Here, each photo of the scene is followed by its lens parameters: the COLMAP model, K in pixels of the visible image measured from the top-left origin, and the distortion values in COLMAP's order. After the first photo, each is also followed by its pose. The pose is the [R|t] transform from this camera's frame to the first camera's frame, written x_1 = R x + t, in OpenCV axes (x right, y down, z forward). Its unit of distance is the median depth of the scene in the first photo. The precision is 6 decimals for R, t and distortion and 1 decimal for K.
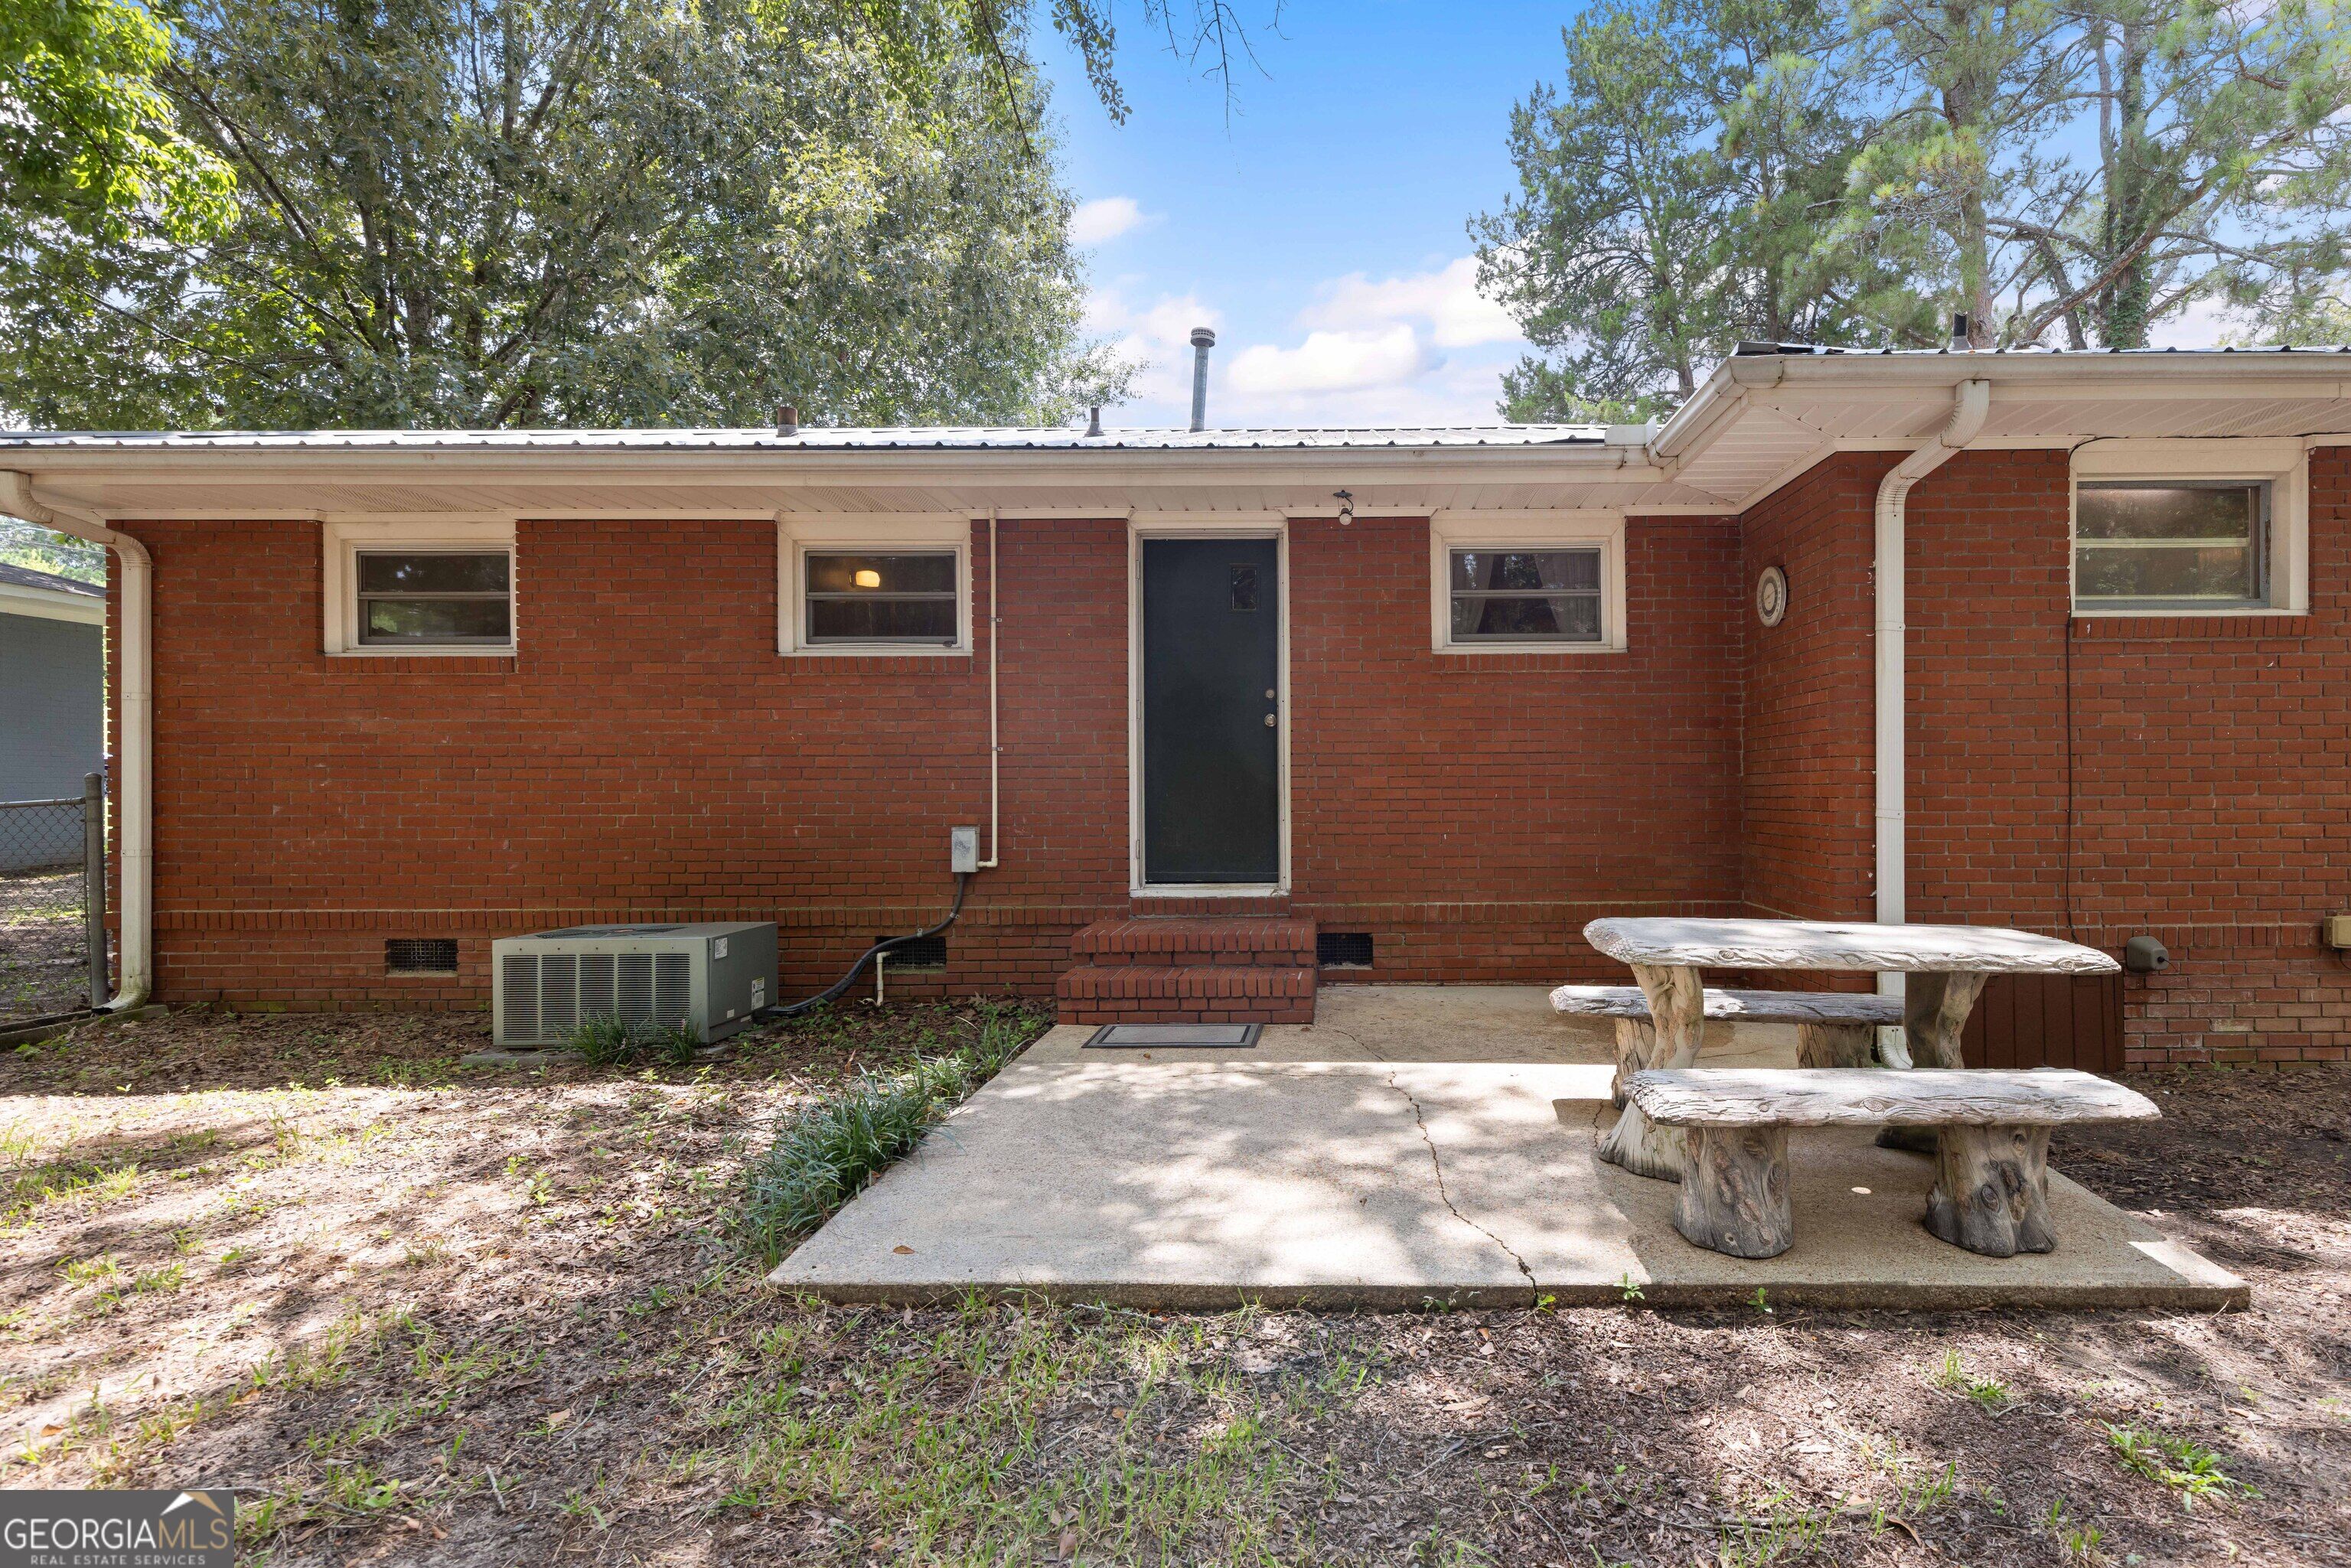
lens RADIAL K [[1077.7, 0, 1129.4], [0, 1077.7, 788.5], [0, 0, 1]] dist [0.006342, -0.000561]
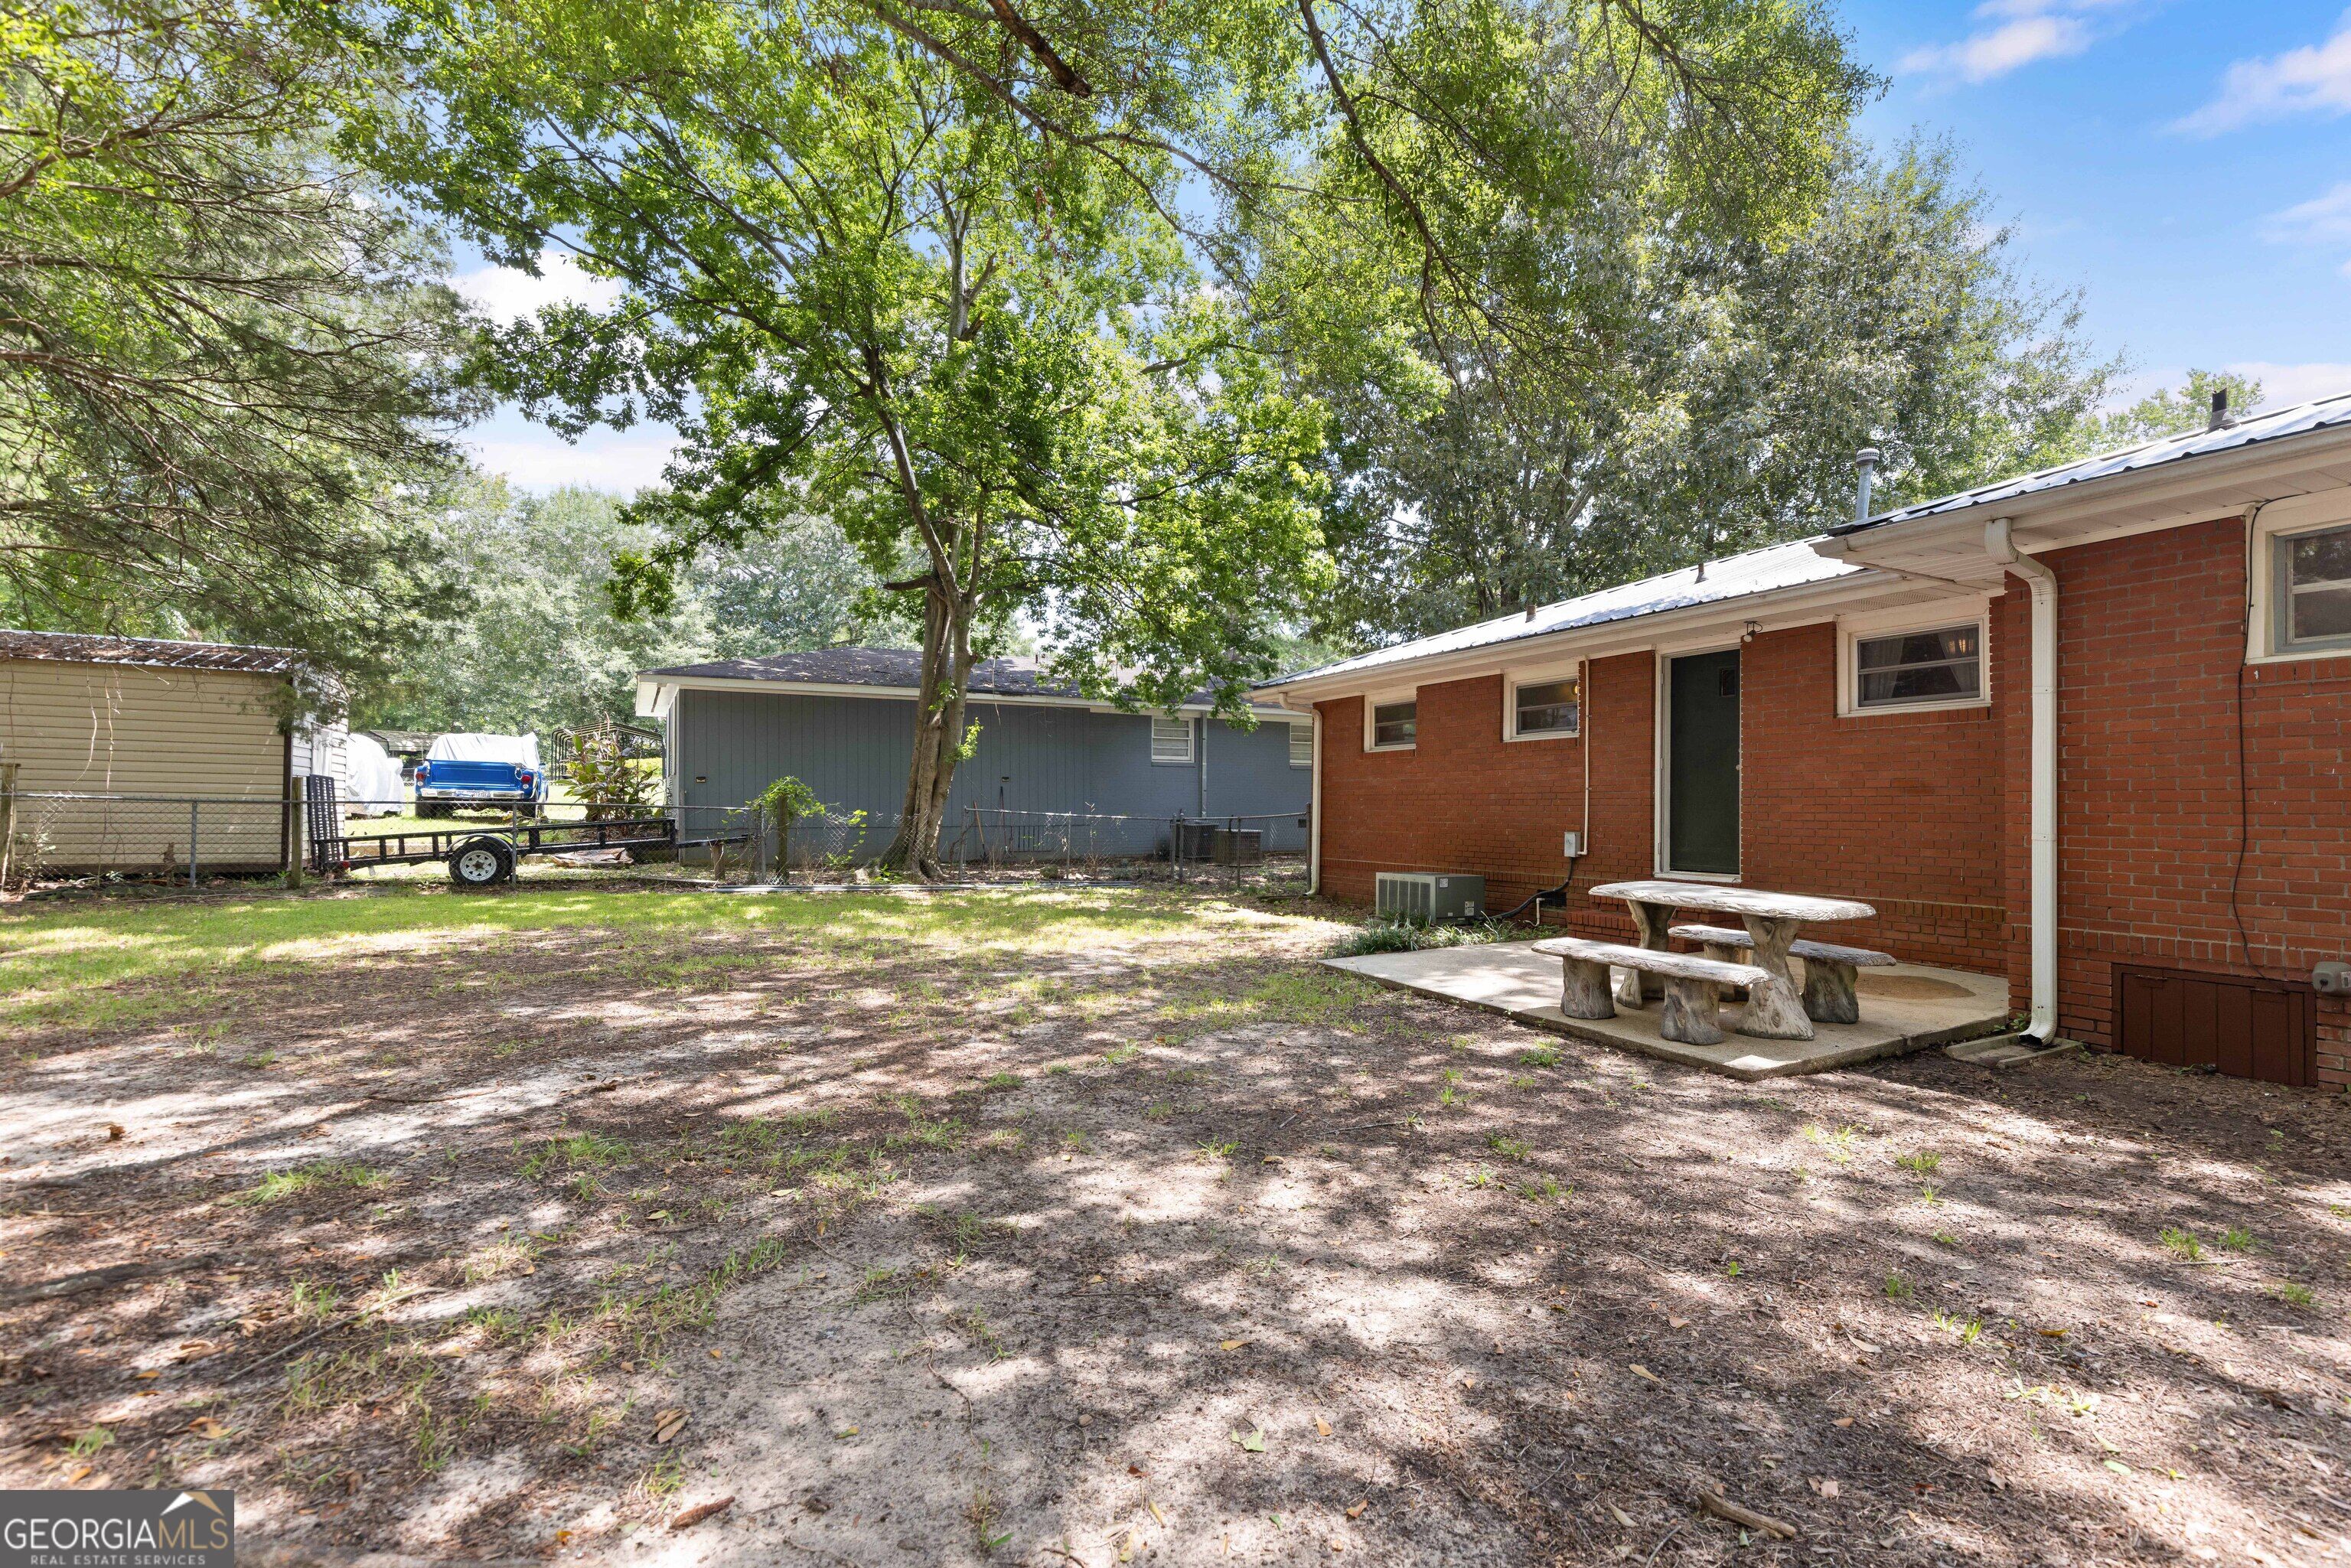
lens RADIAL K [[1170.2, 0, 1173.9], [0, 1170.2, 792.6], [0, 0, 1]] dist [0.011878, -0.005618]
pose [[0.435584, -0.005893, -0.900129, 1.335894], [-0.006228, 0.999935, -0.009560, -0.007830], [0.900126, 0.009770, 0.435519, -0.463095]]
